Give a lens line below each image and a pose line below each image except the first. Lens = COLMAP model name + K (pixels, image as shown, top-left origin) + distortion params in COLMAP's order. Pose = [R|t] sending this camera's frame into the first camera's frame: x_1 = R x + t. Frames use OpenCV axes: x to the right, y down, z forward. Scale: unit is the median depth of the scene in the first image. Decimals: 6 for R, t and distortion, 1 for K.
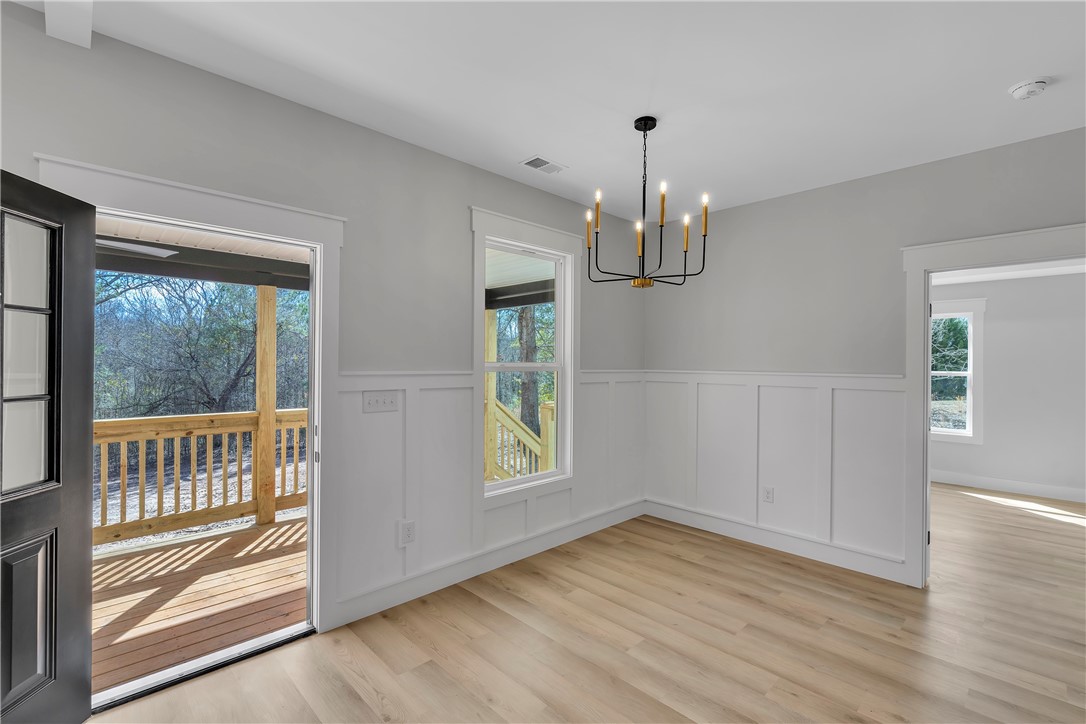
lens RADIAL K [[487.6, 0, 541.5], [0, 487.6, 363.0], [0, 0, 1]] dist [-0.001709, 0.000183]
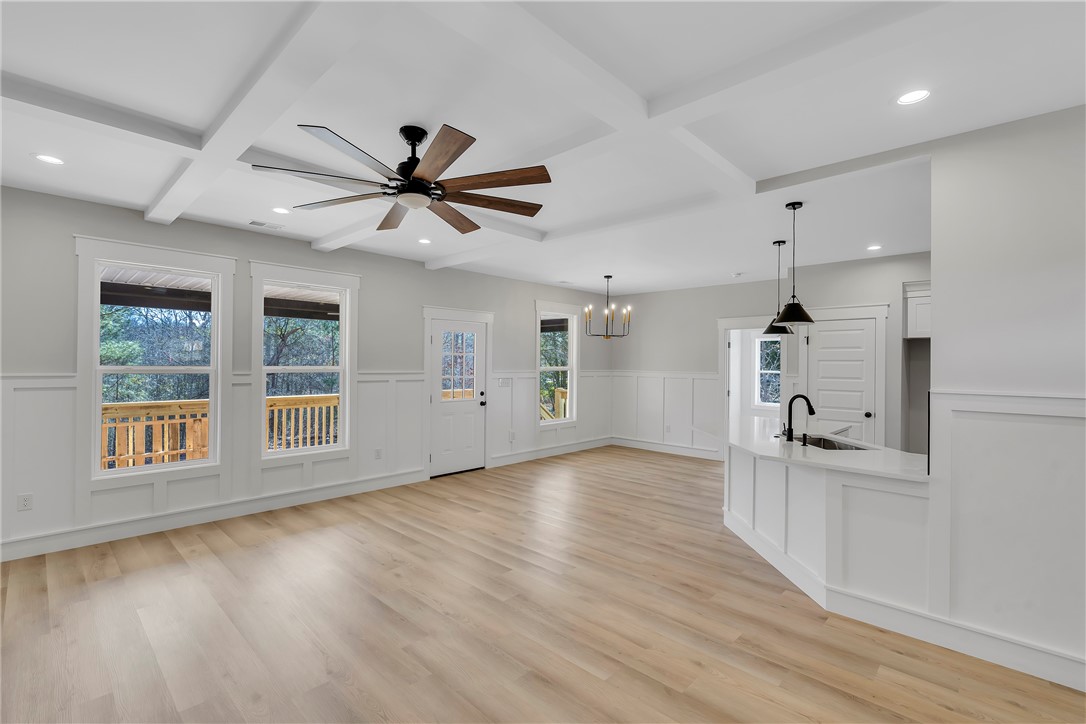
lens RADIAL K [[487.6, 0, 541.5], [0, 487.6, 363.0], [0, 0, 1]] dist [-0.001709, 0.000183]
pose [[0.999504, 0.003046, 0.031354, -0.172263], [-0.003007, 0.999995, -0.001302, -0.015066], [-0.031357, 0.001207, 0.999508, -1.223133]]
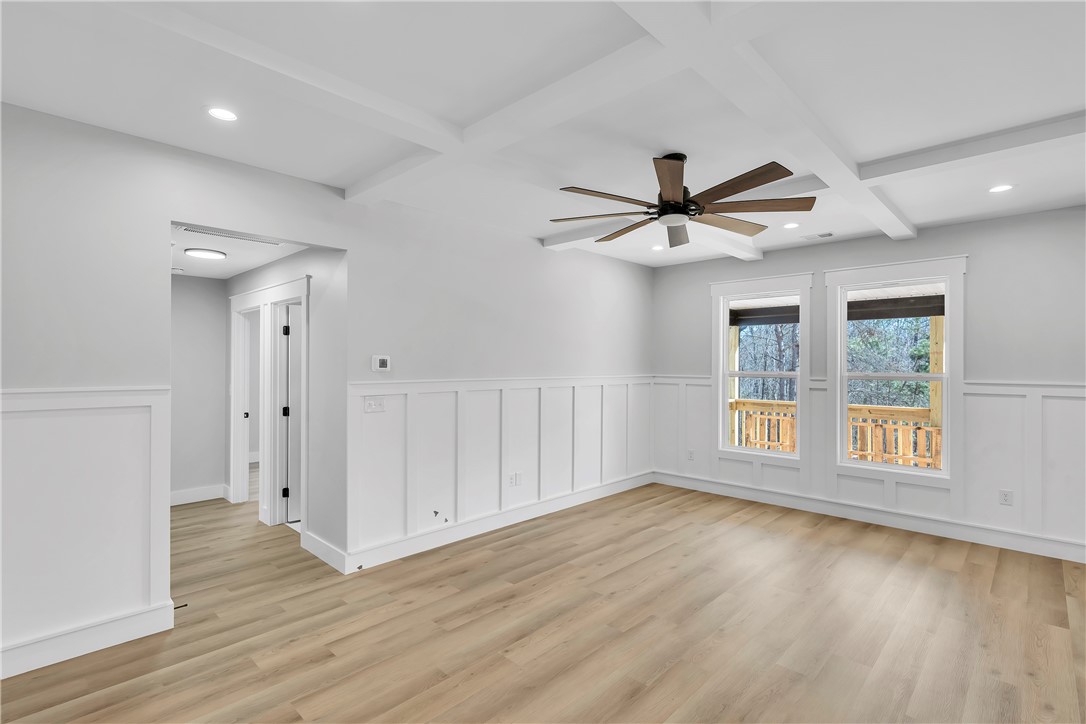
lens RADIAL K [[511.0, 0, 540.6], [0, 511.0, 363.6], [0, 0, 1]] dist [-0.001179, -0.000106]
pose [[0.022332, -0.007869, -0.999720, 0.513502], [-0.005281, 0.999954, -0.007989, -0.014687], [0.999737, 0.005458, 0.022290, -0.710129]]
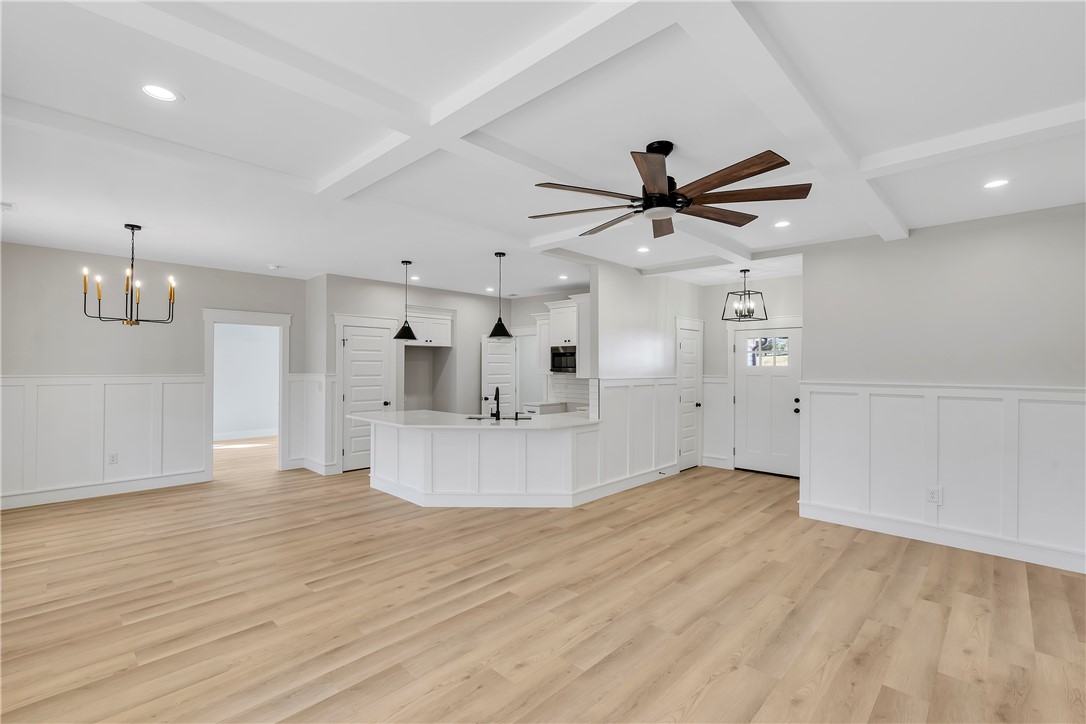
lens RADIAL K [[487.6, 0, 541.5], [0, 487.6, 363.0], [0, 0, 1]] dist [-0.001709, 0.000183]
pose [[-0.031729, -0.001476, 0.999495, -1.118897], [-0.005293, 0.999985, 0.001309, -0.026805], [-0.999482, -0.005248, -0.031737, -0.254789]]
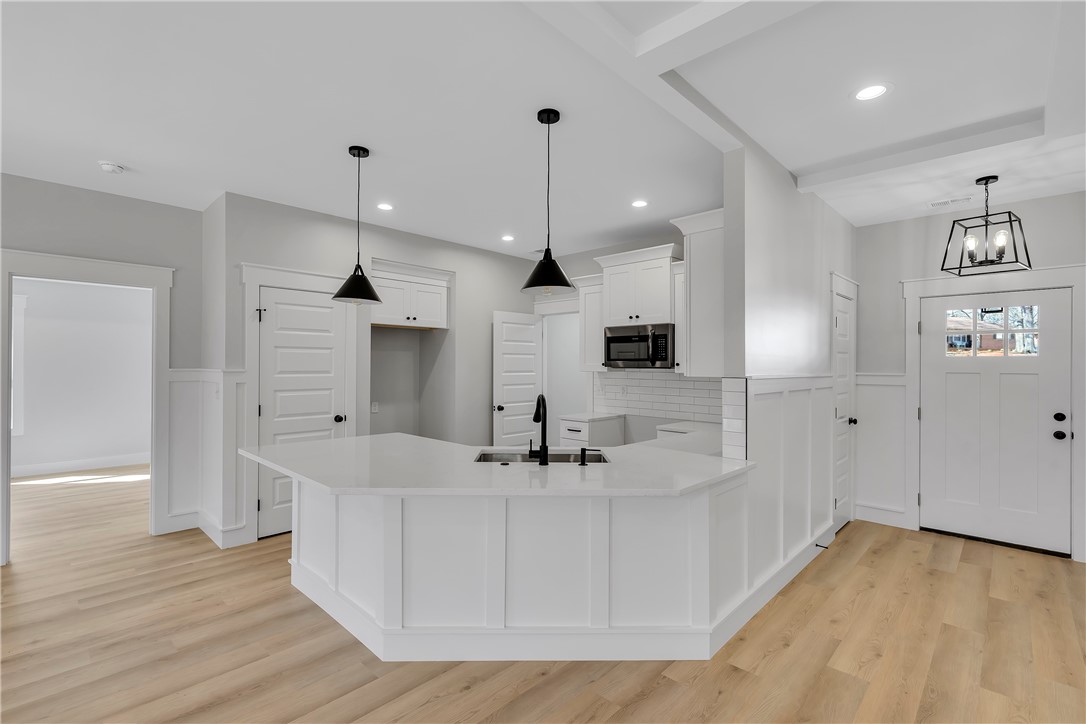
lens RADIAL K [[492.4, 0, 542.2], [0, 492.4, 365.8], [0, 0, 1]] dist [-0.000127, 0.000205]
pose [[-0.035580, -0.008504, 0.999331, -0.317766], [-0.006336, 0.999946, 0.008284, 0.001359], [-0.999347, -0.006037, -0.035632, -0.138753]]
